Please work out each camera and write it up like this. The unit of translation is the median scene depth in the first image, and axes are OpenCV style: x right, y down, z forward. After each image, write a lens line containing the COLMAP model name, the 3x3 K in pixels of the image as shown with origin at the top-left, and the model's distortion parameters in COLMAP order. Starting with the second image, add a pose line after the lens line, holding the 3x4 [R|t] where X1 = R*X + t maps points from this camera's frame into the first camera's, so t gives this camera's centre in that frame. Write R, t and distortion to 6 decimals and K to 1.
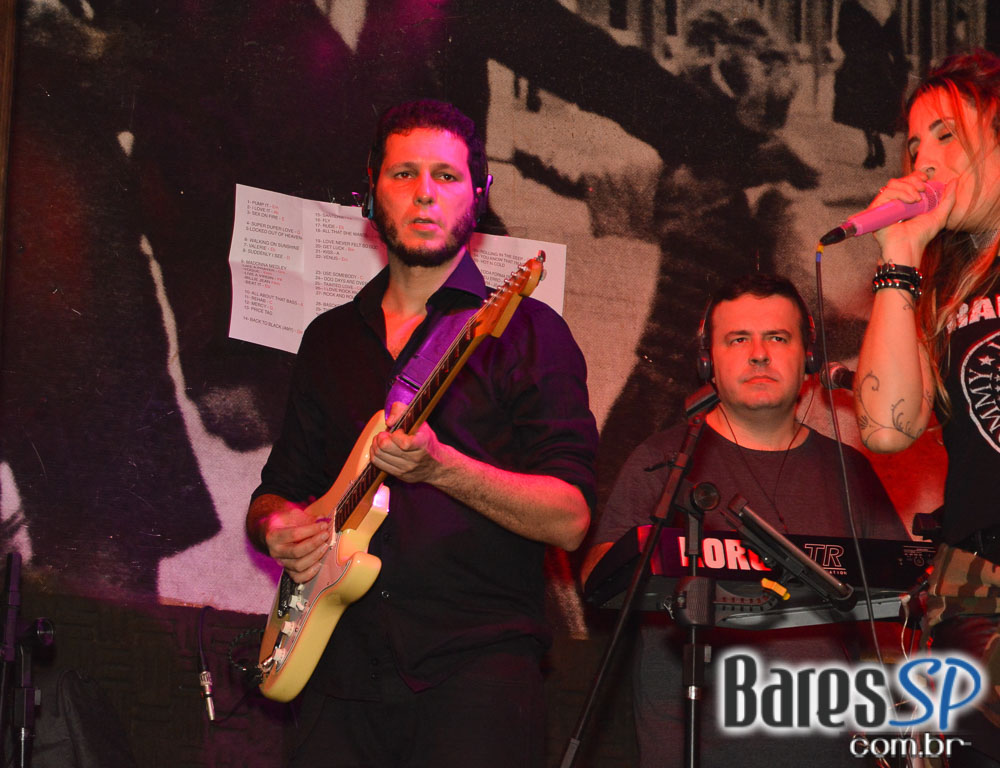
lens RADIAL K [[2543.3, 0, 499.7], [0, 2543.3, 384.9], [0, 0, 1]] dist [-0.031461, 0.000000]
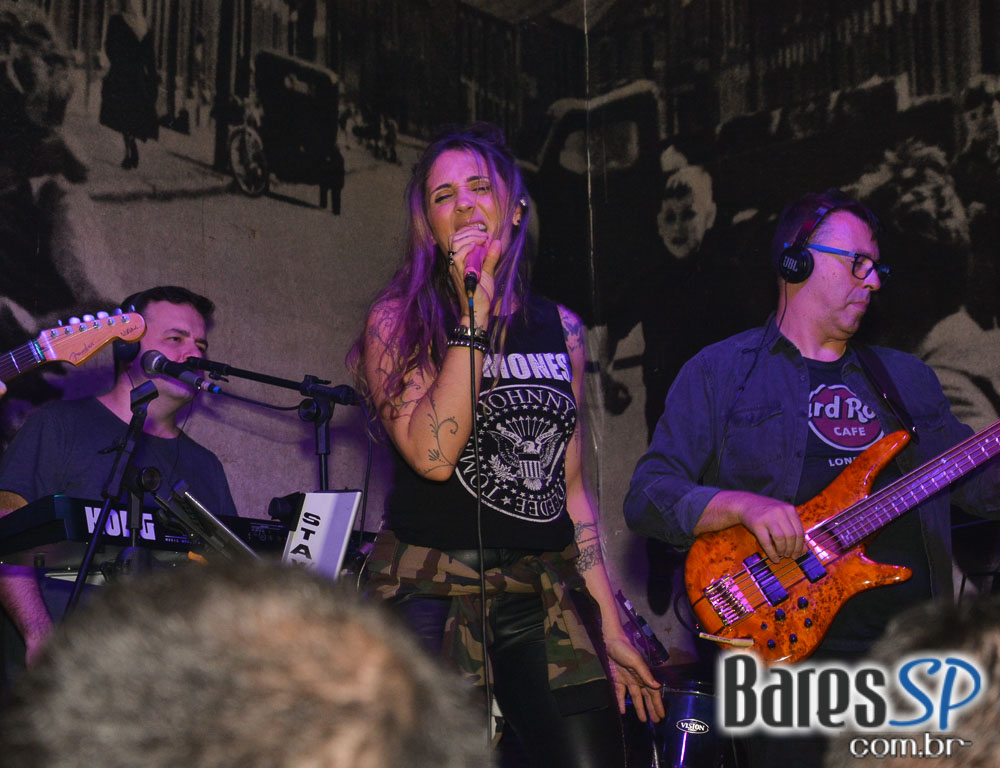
lens RADIAL K [[2543.3, 0, 500.3], [0, 2543.3, 383.5], [0, 0, 1]] dist [-0.031461, 0.000000]
pose [[0.873149, 0.064920, 0.483110, -0.248072], [-0.083917, 0.996314, 0.017783, -0.024525], [-0.480175, -0.056069, 0.875379, -0.069077]]
